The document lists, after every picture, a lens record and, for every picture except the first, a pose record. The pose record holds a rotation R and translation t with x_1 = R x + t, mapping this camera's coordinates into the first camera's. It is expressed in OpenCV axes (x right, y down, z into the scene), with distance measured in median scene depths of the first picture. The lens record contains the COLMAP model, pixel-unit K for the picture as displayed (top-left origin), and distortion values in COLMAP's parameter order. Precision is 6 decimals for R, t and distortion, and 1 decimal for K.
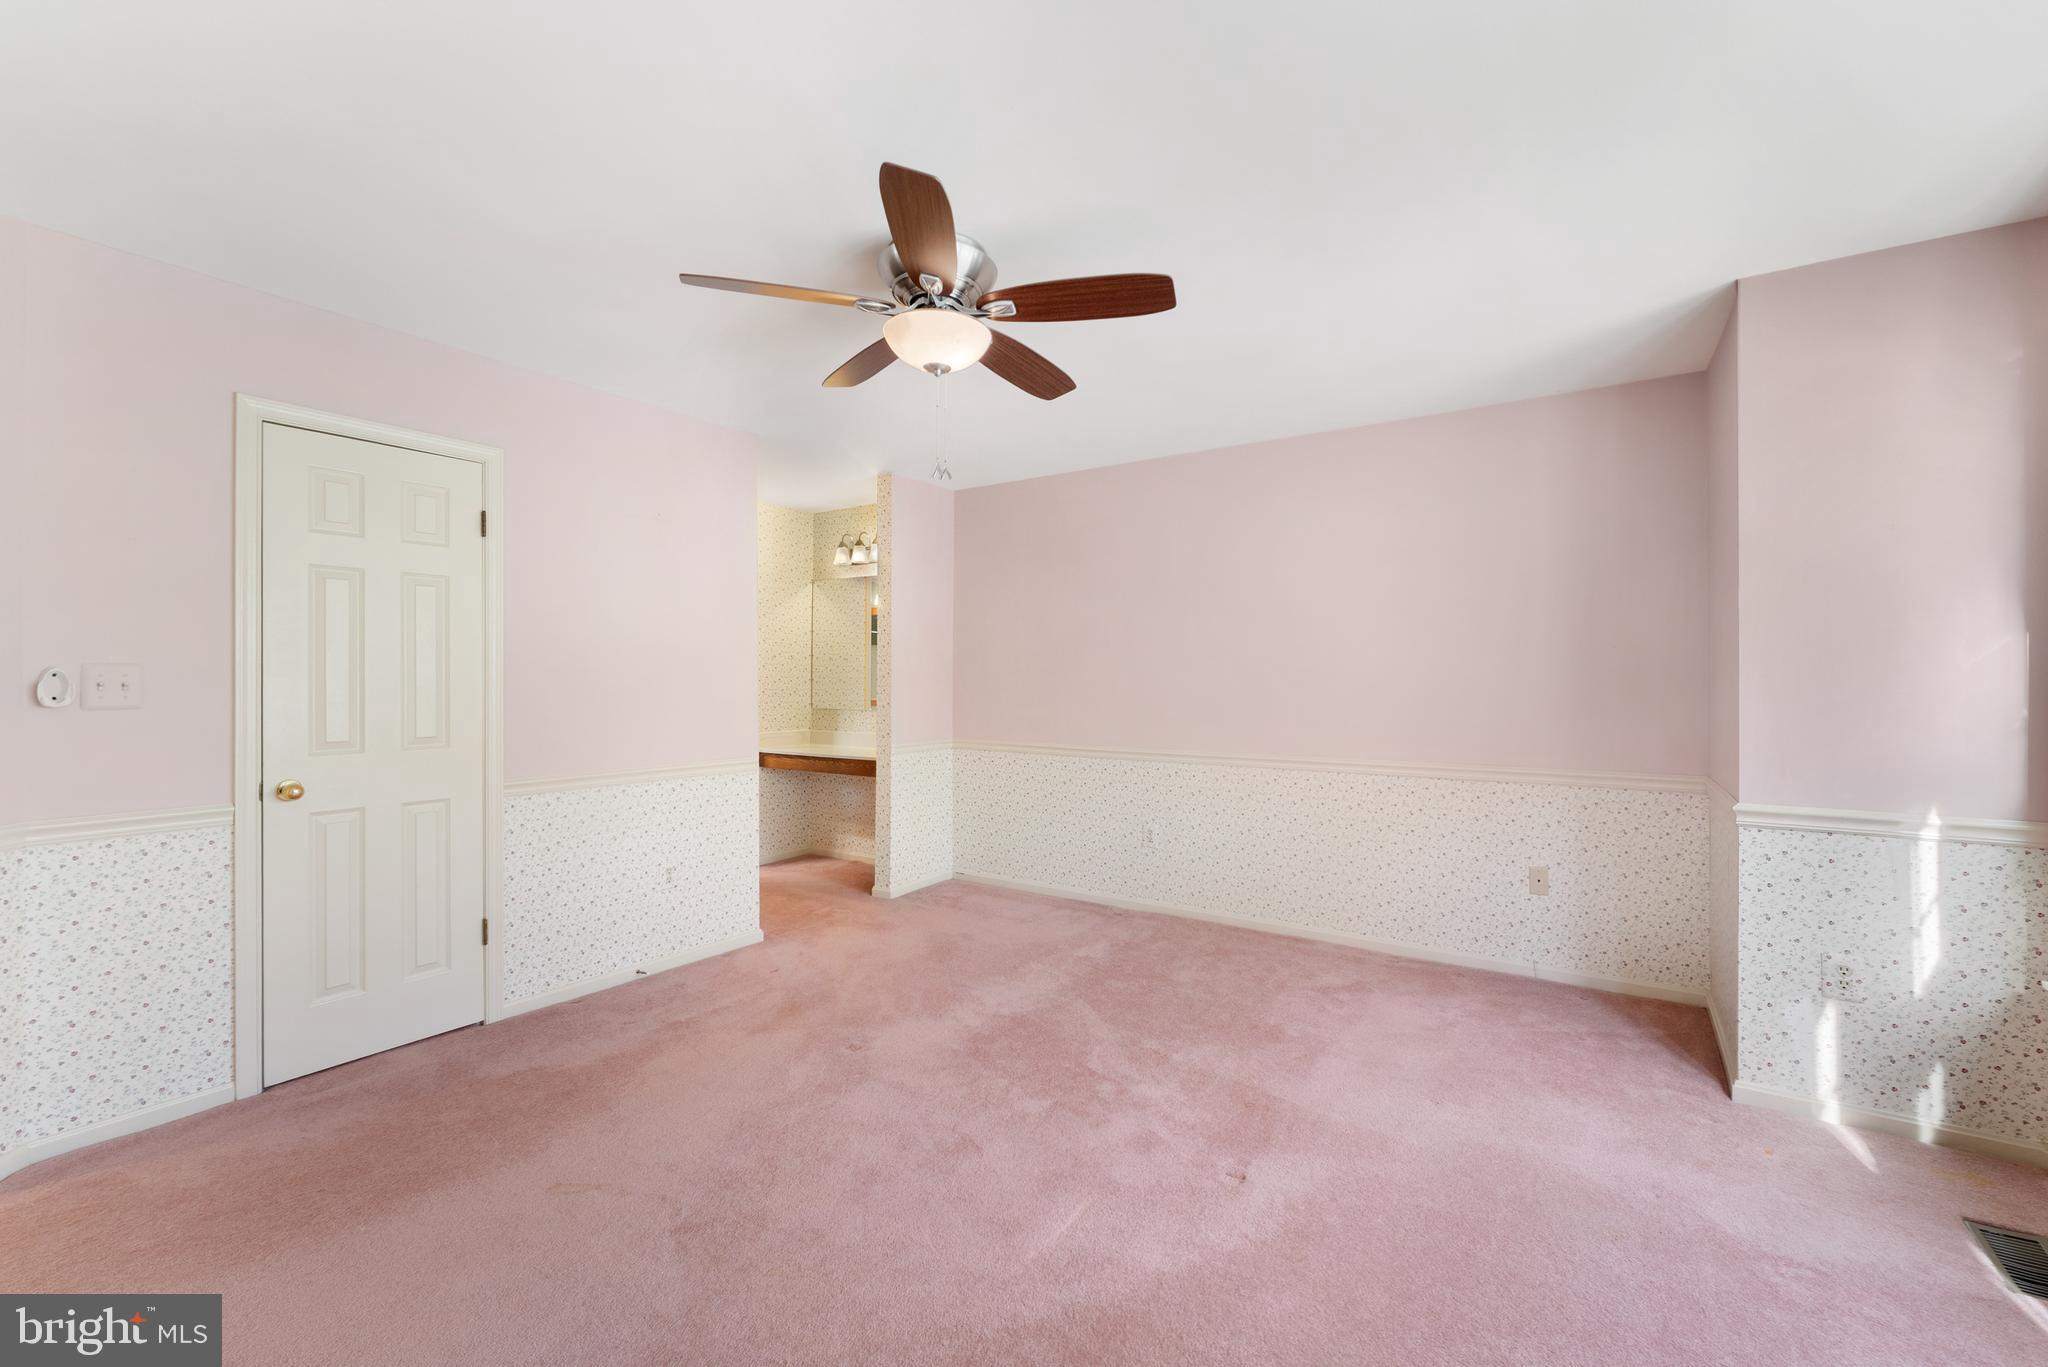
lens RADIAL K [[829.8, 0, 1015.7], [0, 829.8, 686.7], [0, 0, 1]] dist [0.003953, -0.003174]
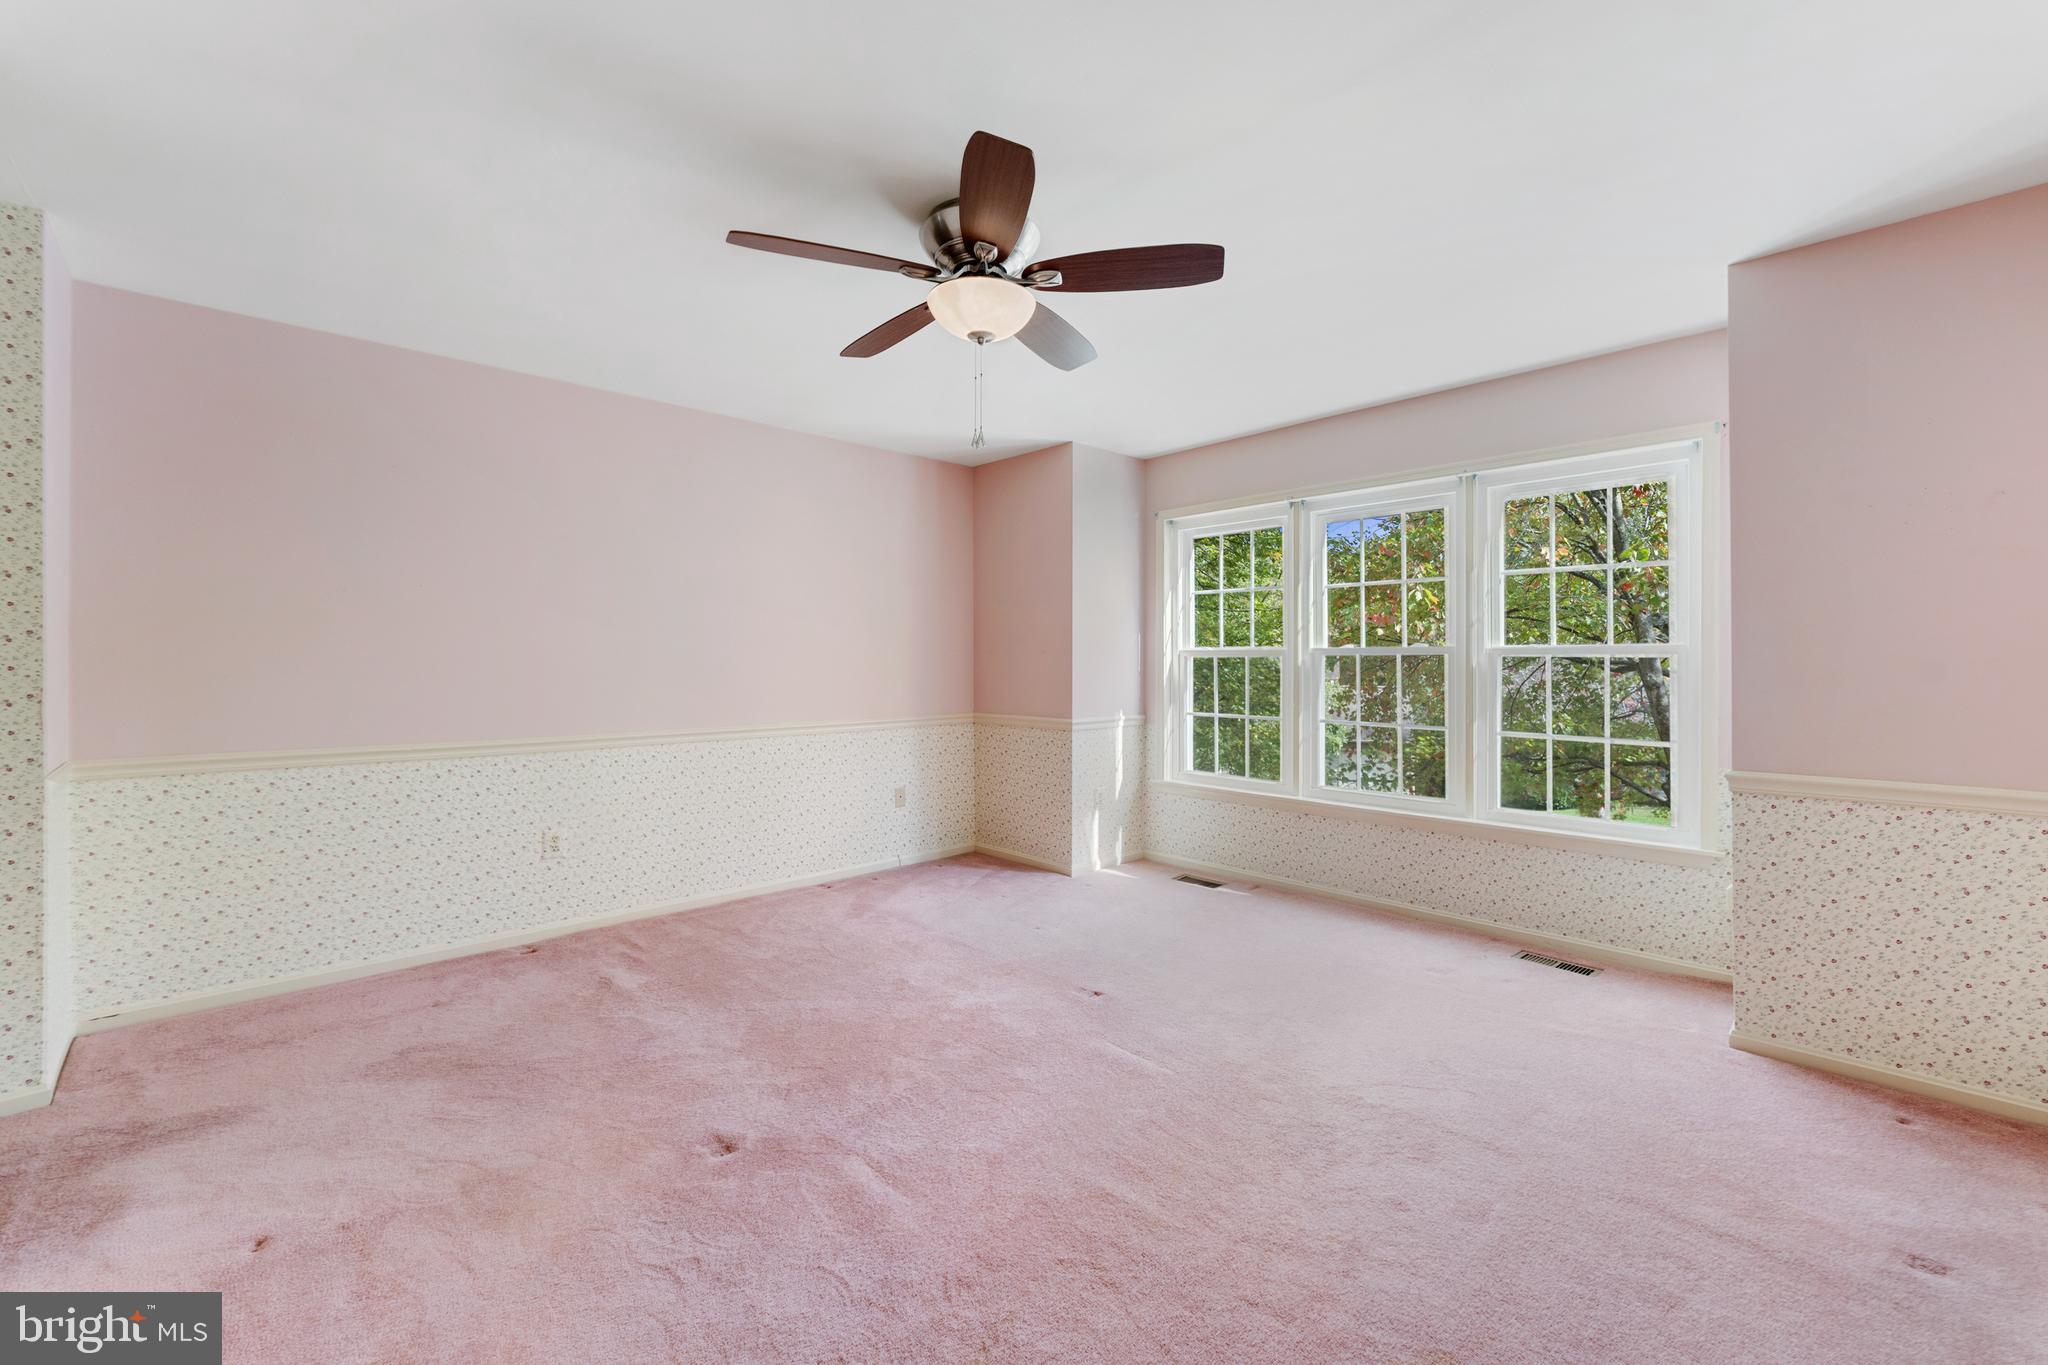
lens RADIAL K [[879.3, 0, 1009.7], [0, 879.3, 661.6], [0, 0, 1]] dist [-0.000429, -0.000147]
pose [[0.189925, 0.001097, 0.981798, -0.816503], [0.005740, 0.999981, -0.002227, 0.009183], [-0.981782, 0.006058, 0.189915, 0.547397]]
